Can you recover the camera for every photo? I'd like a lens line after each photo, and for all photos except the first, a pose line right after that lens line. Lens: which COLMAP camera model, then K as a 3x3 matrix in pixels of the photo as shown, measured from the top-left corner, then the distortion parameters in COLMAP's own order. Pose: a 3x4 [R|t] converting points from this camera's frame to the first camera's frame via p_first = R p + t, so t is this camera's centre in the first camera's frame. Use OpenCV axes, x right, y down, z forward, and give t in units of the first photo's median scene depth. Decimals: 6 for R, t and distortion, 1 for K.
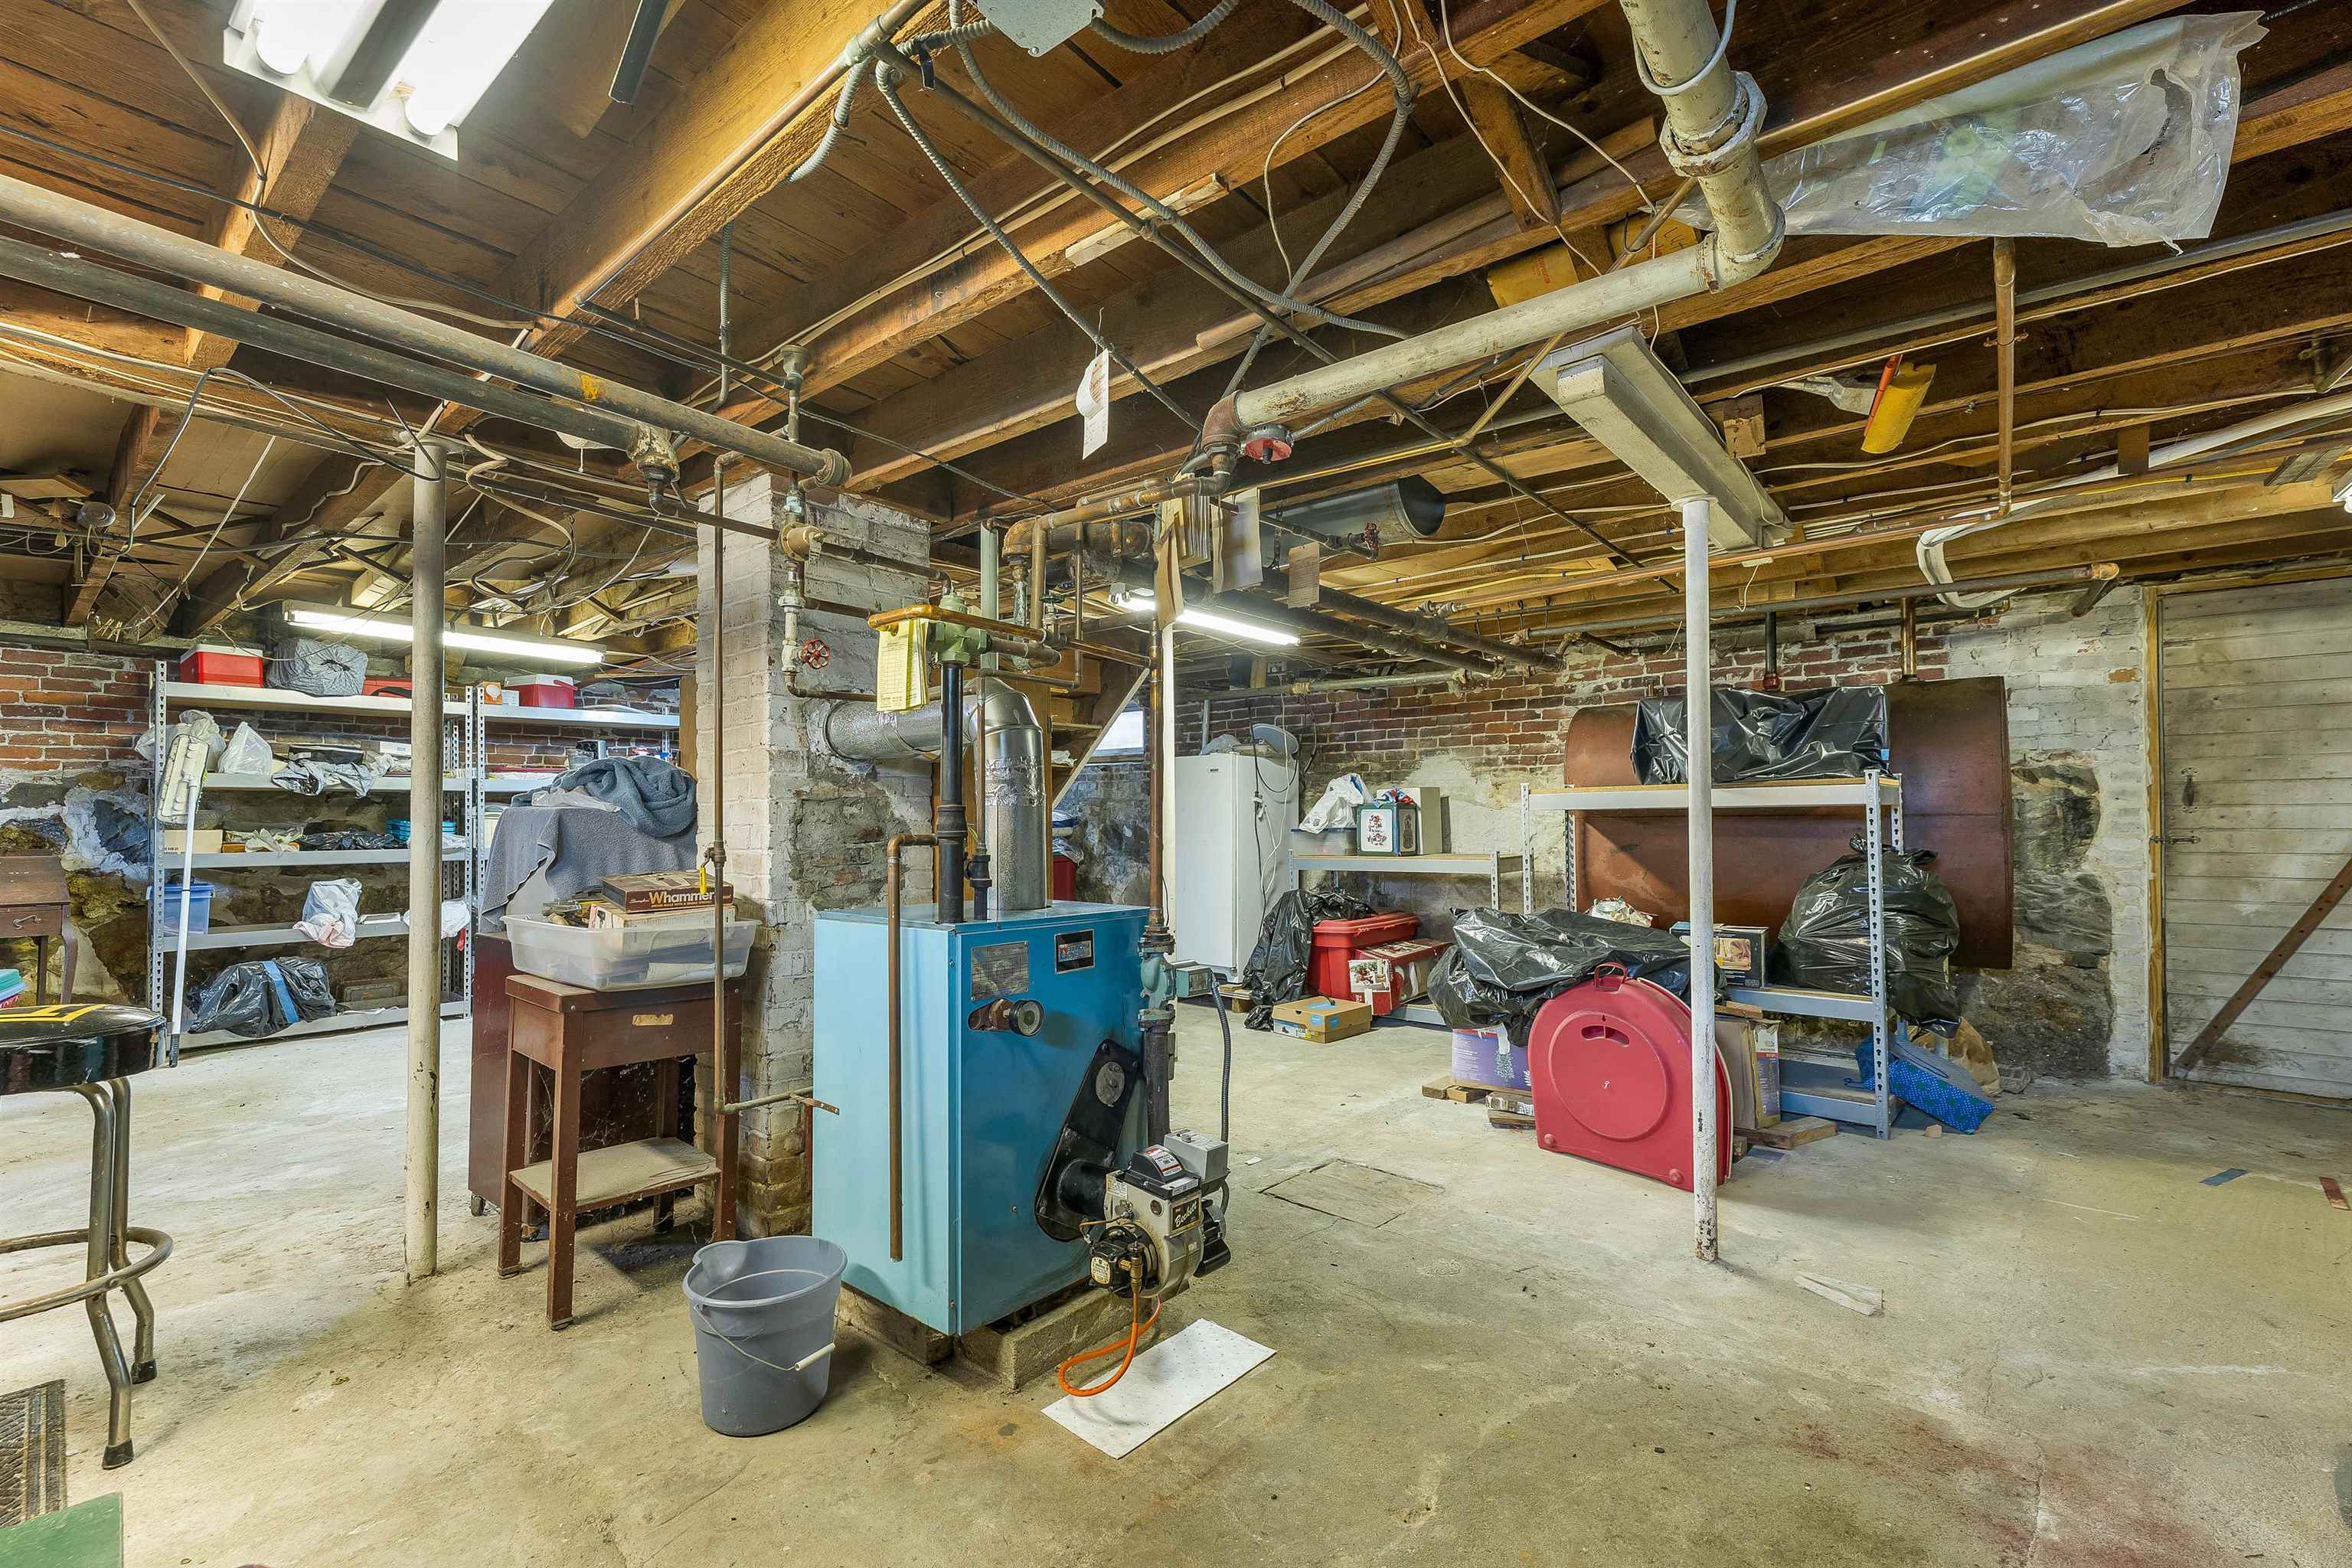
lens RADIAL K [[985.9, 0, 1171.4], [0, 985.9, 794.3], [0, 0, 1]] dist [0.001089, 0.000131]
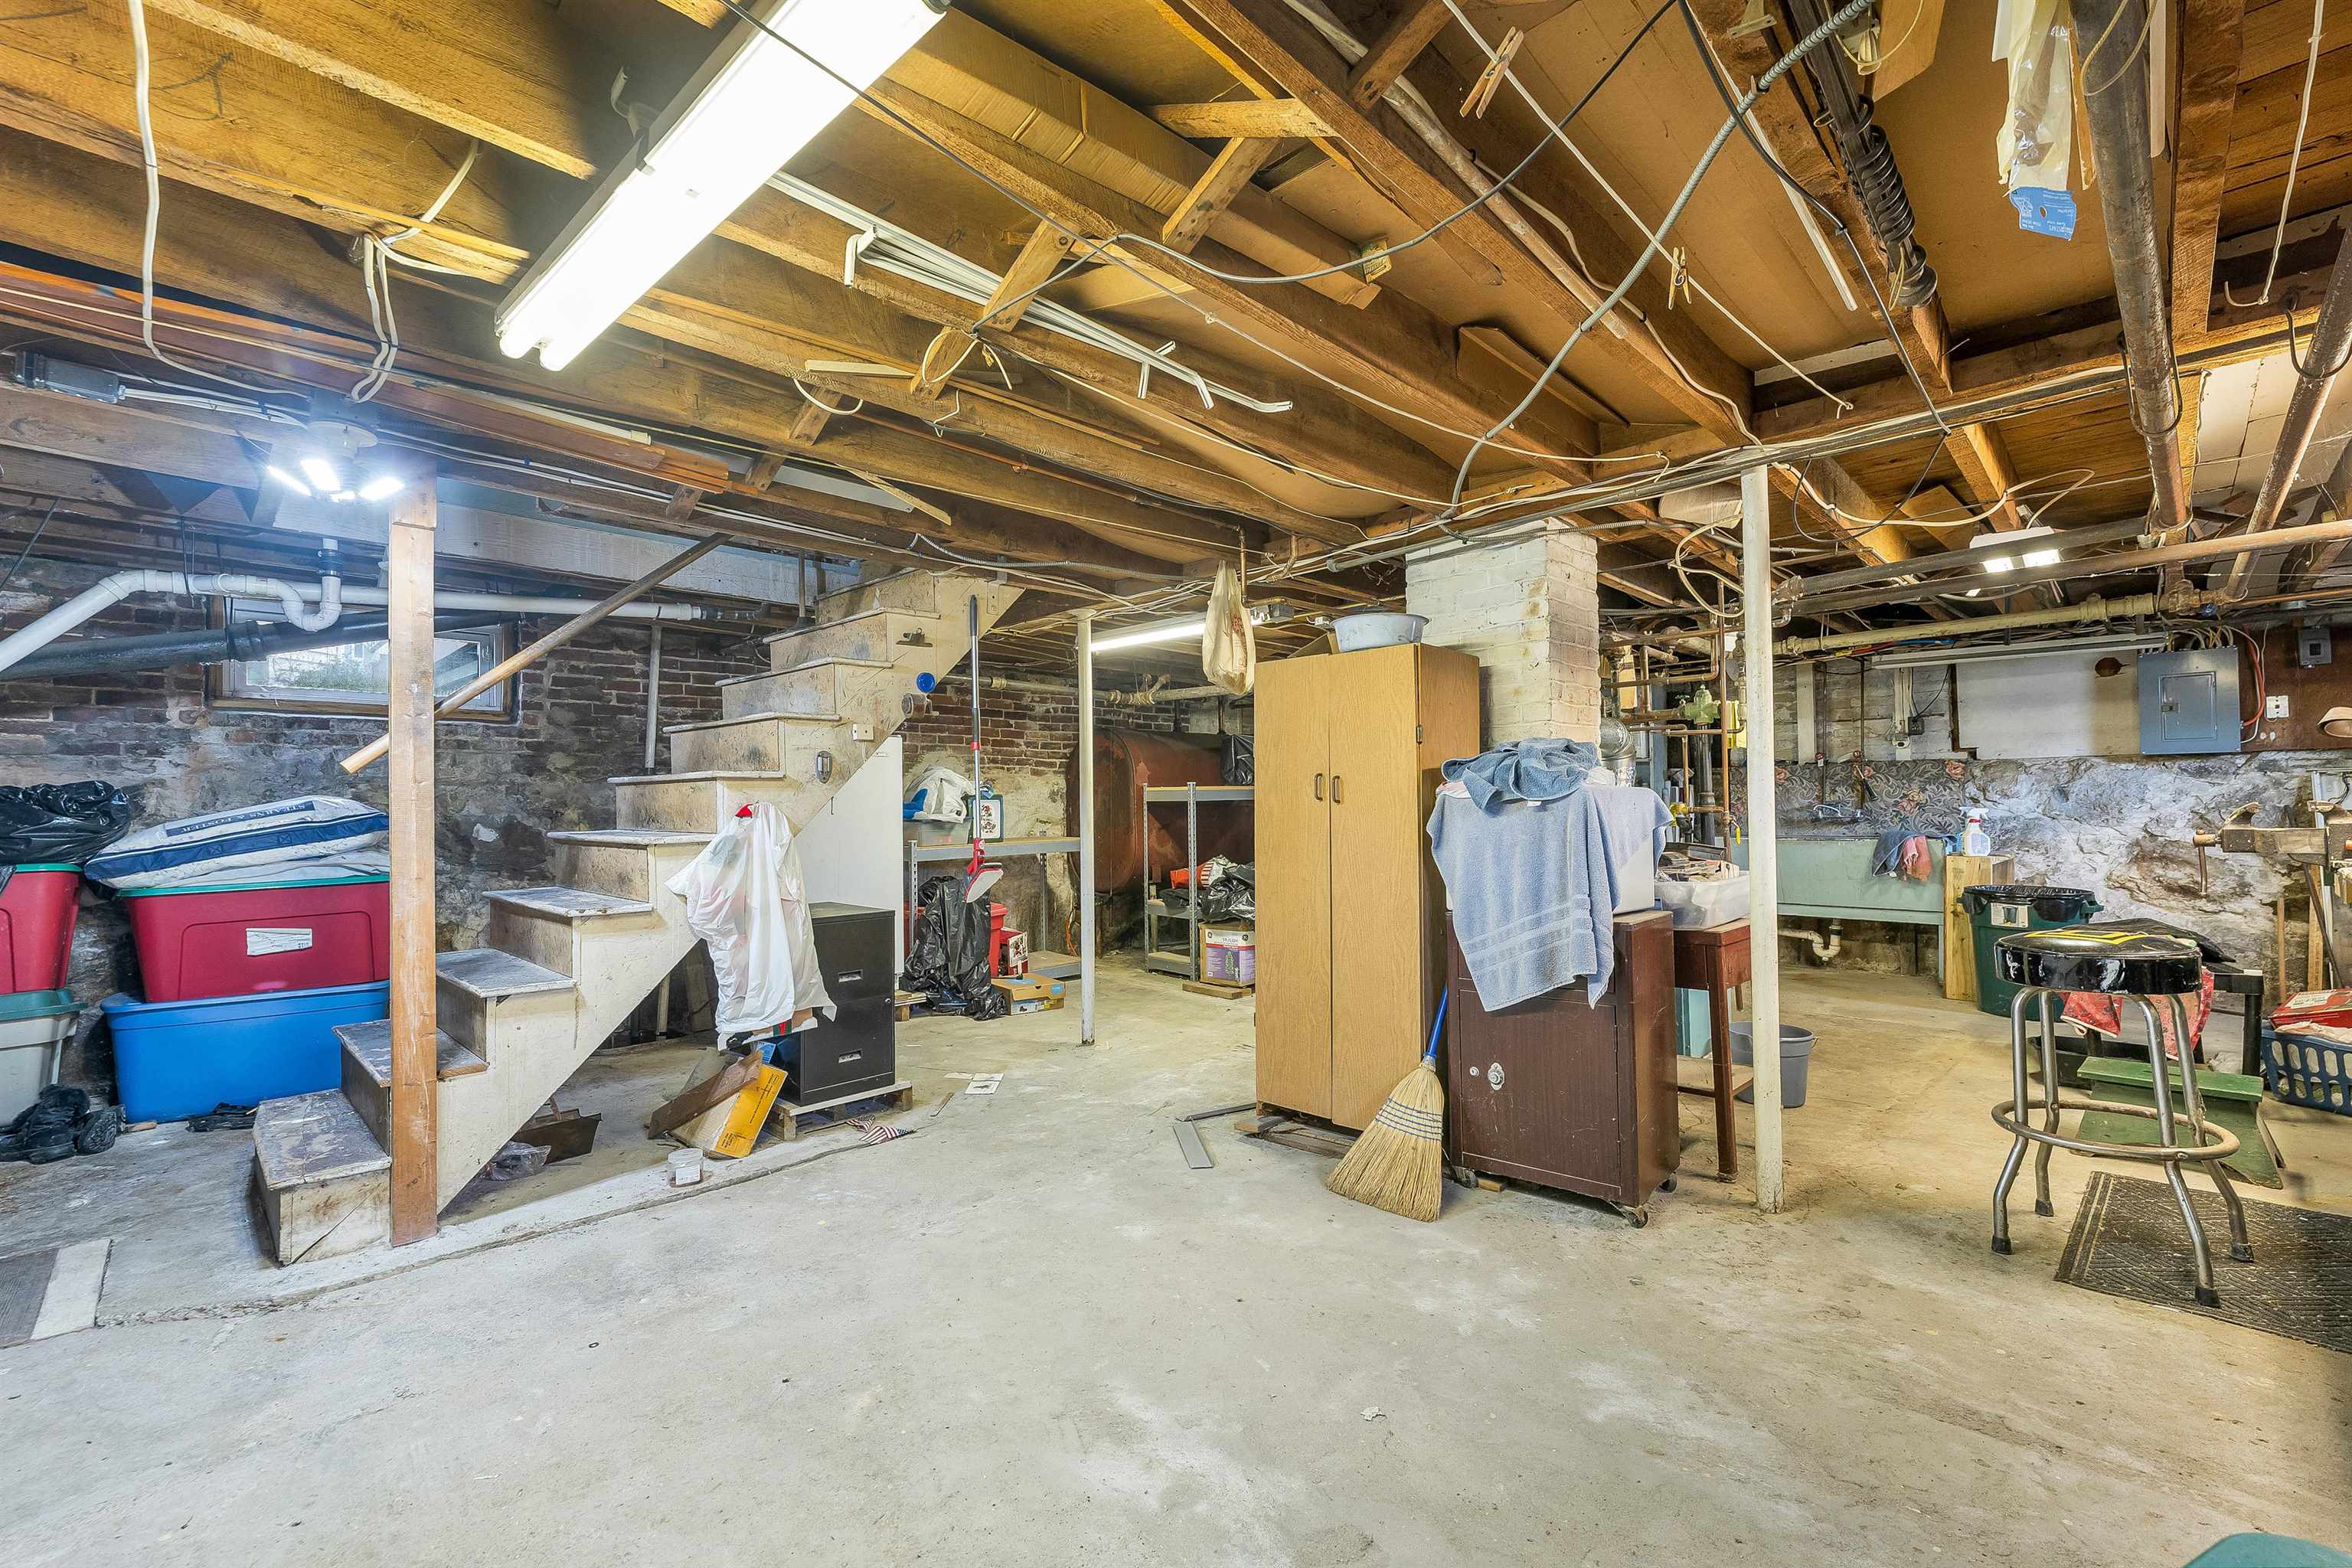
lens RADIAL K [[985.9, 0, 1171.4], [0, 985.9, 794.3], [0, 0, 1]] dist [0.001089, 0.000131]
pose [[0.094975, 0.015528, 0.995359, -0.858235], [-0.014368, 0.999796, -0.014226, 0.021702], [-0.995376, -0.012951, 0.095179, 0.695256]]
